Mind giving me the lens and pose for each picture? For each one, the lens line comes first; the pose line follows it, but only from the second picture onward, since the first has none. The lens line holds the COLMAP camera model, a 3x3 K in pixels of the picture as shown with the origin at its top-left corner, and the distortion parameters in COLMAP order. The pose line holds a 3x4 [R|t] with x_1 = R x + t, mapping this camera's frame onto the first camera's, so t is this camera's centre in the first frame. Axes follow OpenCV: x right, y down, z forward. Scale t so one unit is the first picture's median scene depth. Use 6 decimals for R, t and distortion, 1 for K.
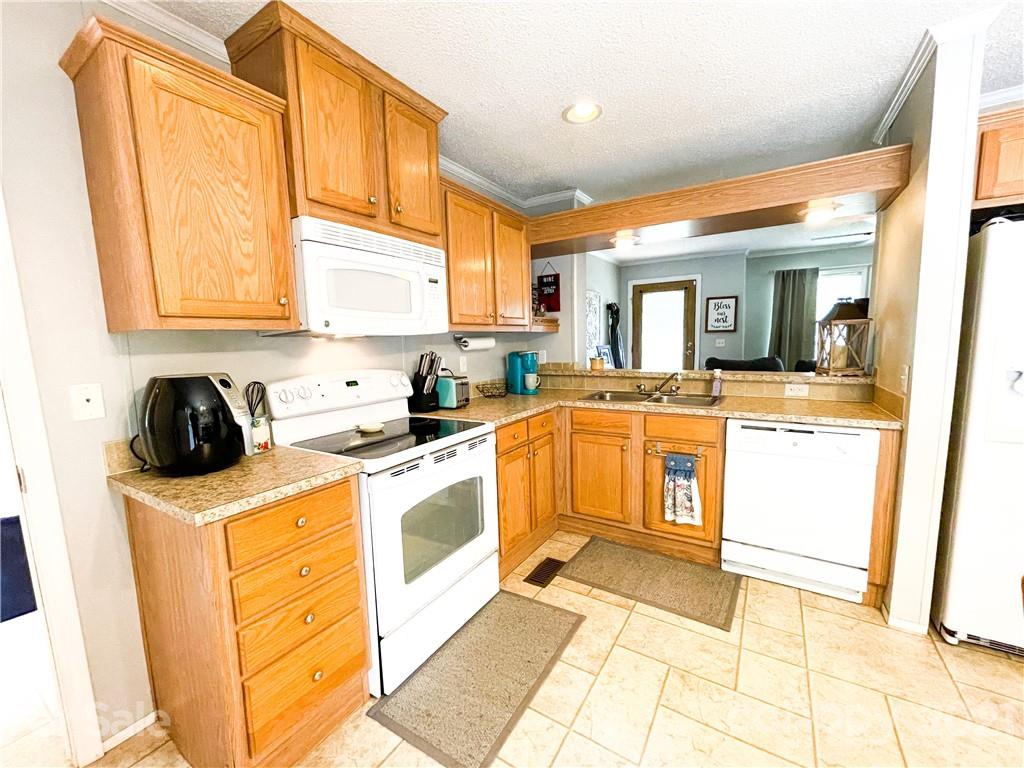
lens RADIAL K [[412.7, 0, 511.8], [0, 412.7, 388.9], [0, 0, 1]] dist [-0.001813, 0.000811]
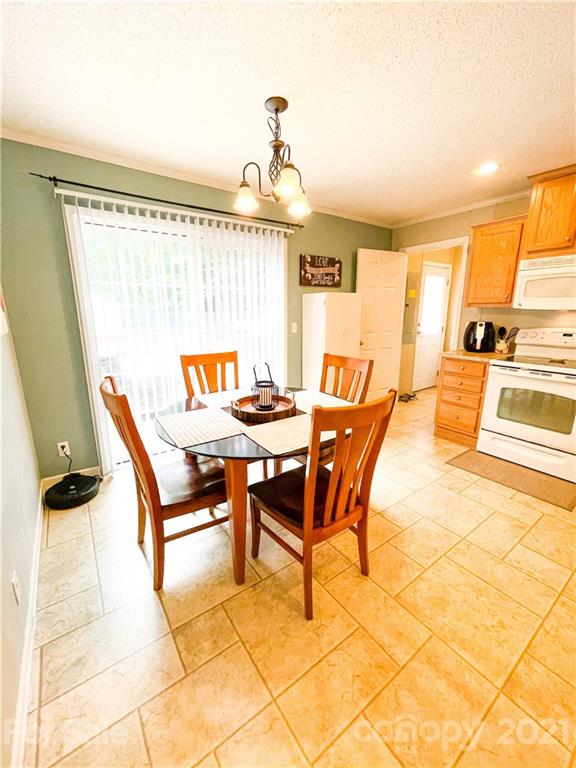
lens RADIAL K [[309.6, 0, 284.7], [0, 309.6, 383.3], [0, 0, 1]] dist [-0.001813, 0.000811]
pose [[-0.380895, 0.243256, -0.892046, 1.313136], [-0.093851, 0.949618, 0.299029, -0.098197], [0.919843, 0.197618, -0.338874, 0.324913]]
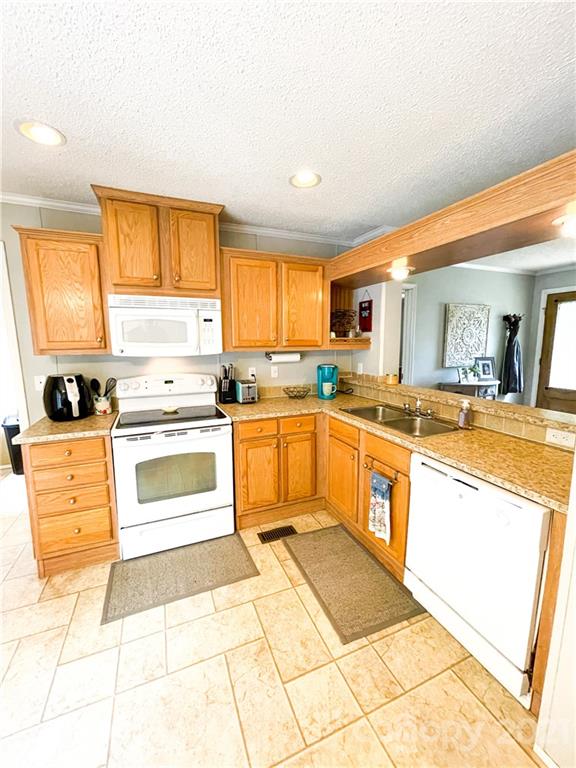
lens RADIAL K [[309.6, 0, 284.7], [0, 309.6, 383.3], [0, 0, 1]] dist [-0.001813, 0.000811]
pose [[0.816903, 0.098634, -0.568280, 0.692112], [-0.082076, 0.995122, 0.054736, -0.111032], [0.570906, 0.001928, 0.821013, 0.210024]]
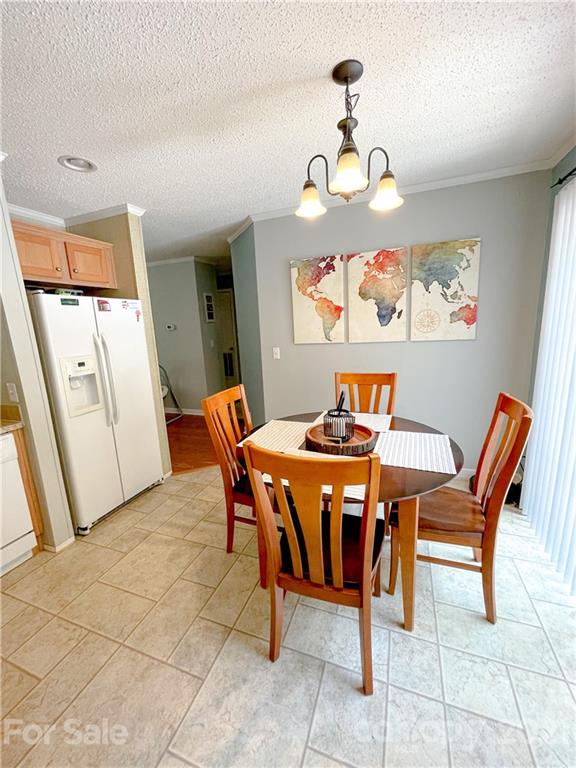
lens RADIAL K [[309.6, 0, 284.7], [0, 309.6, 383.3], [0, 0, 1]] dist [-0.001813, 0.000811]
pose [[-0.201791, -0.162375, 0.965875, -0.203518], [0.167044, 0.966008, 0.197296, -0.090095], [-0.965079, 0.201156, -0.167808, 0.233881]]
